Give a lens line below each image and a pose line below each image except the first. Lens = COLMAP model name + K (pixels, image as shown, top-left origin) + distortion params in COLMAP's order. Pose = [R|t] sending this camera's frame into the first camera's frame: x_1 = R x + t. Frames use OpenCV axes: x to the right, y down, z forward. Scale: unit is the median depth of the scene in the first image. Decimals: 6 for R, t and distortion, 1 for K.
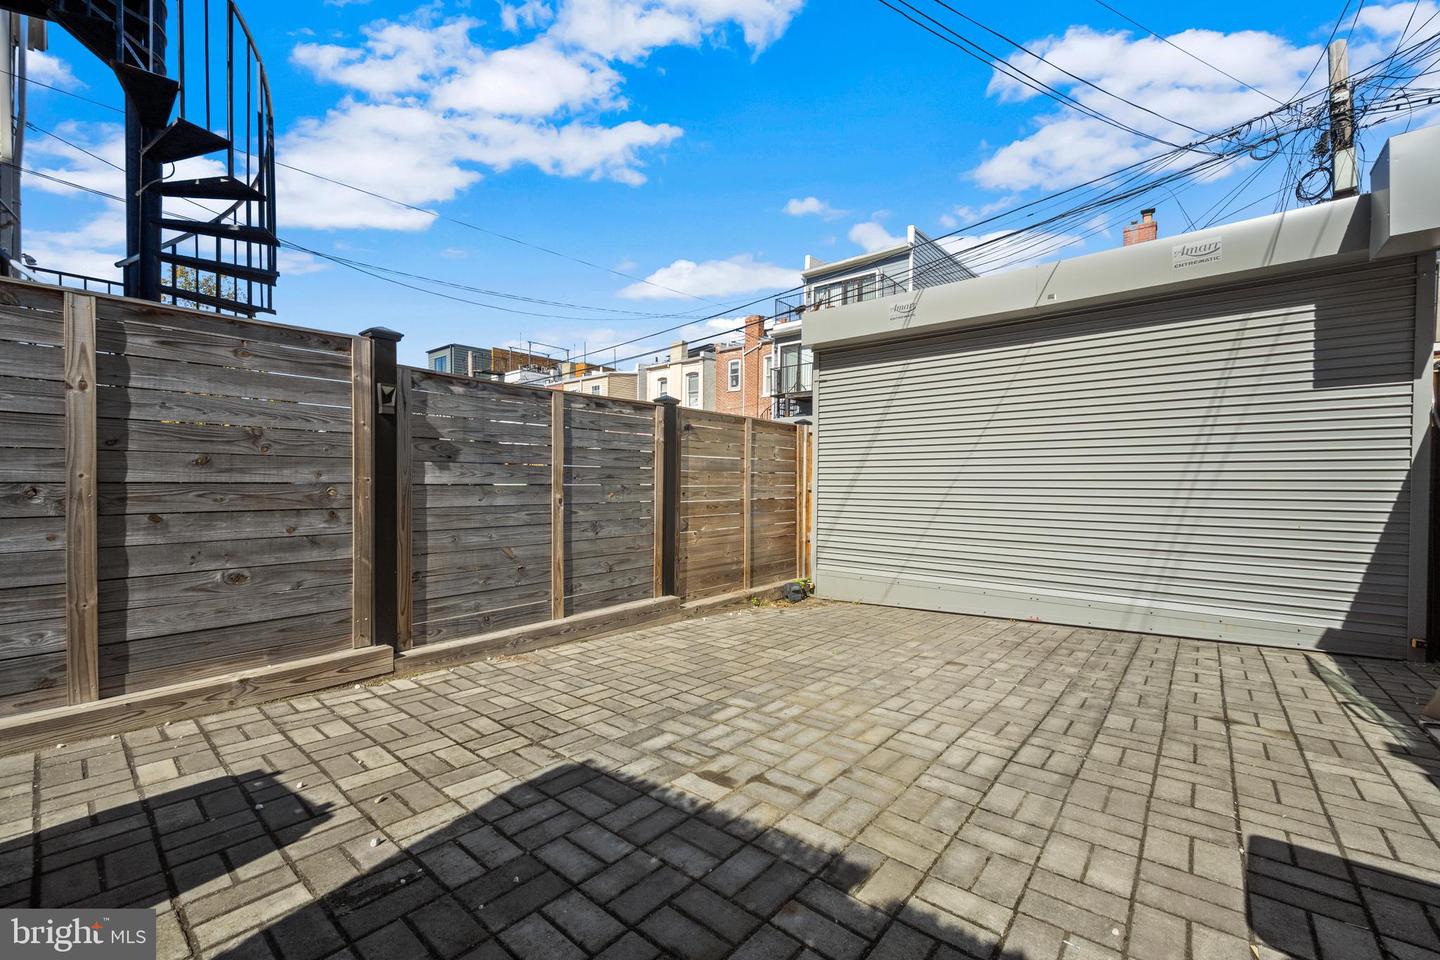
lens RADIAL K [[584.9, 0, 719.4], [0, 584.9, 493.4], [0, 0, 1]] dist [0.000710, -0.000037]
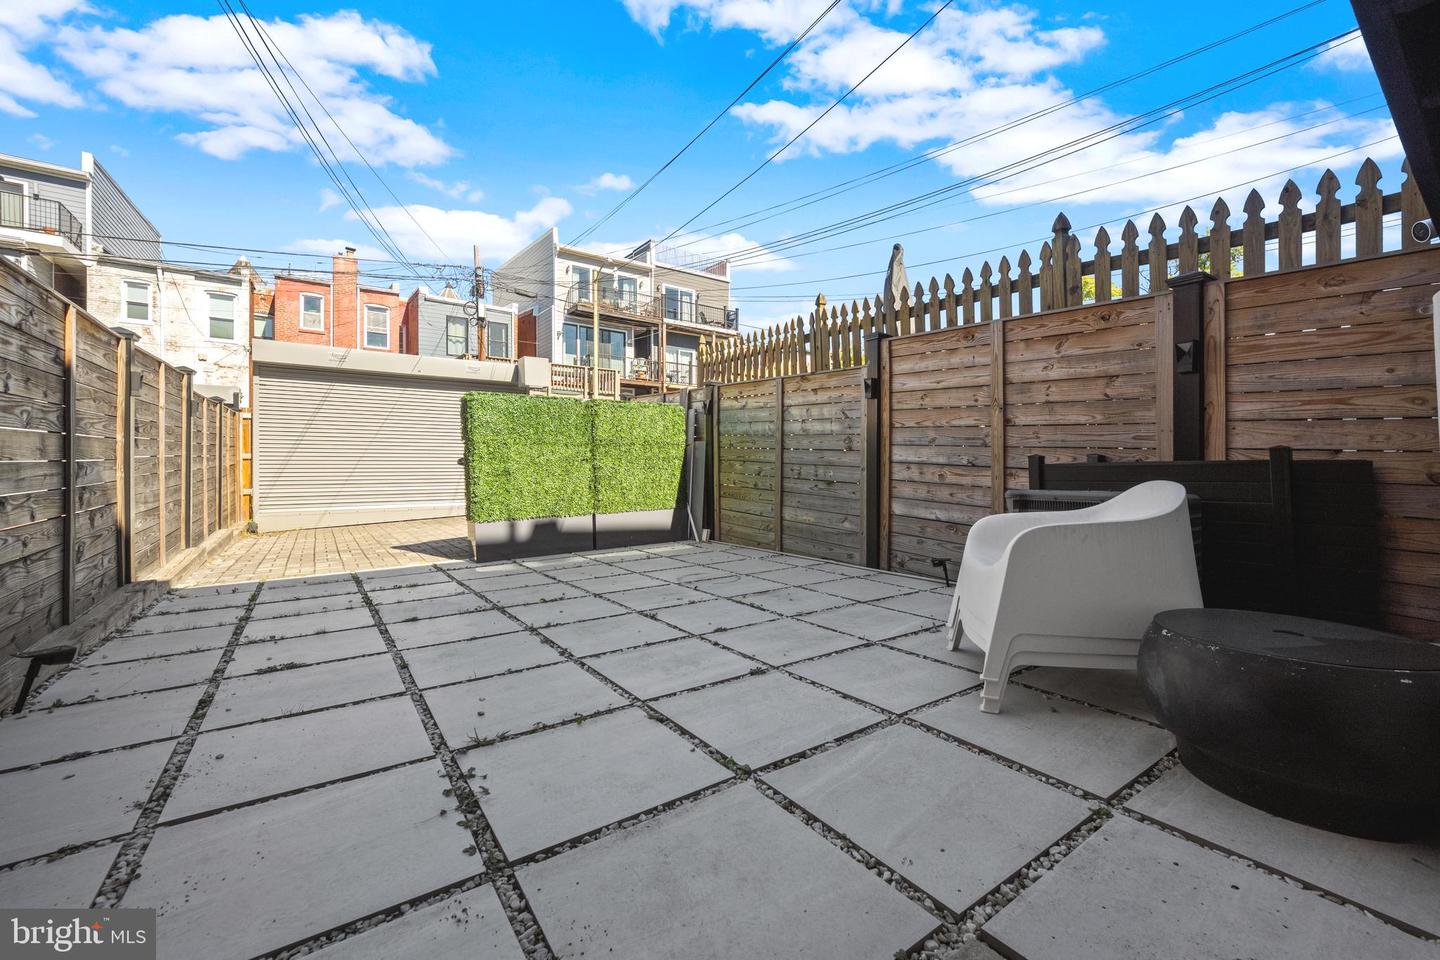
lens RADIAL K [[584.9, 0, 721.1], [0, 584.9, 468.6], [0, 0, 1]] dist [0.000710, -0.000037]
pose [[0.269314, -0.010956, 0.962990, -0.729315], [-0.001793, 0.999928, 0.011878, 0.000161], [-0.963051, -0.004926, 0.269275, -0.402113]]
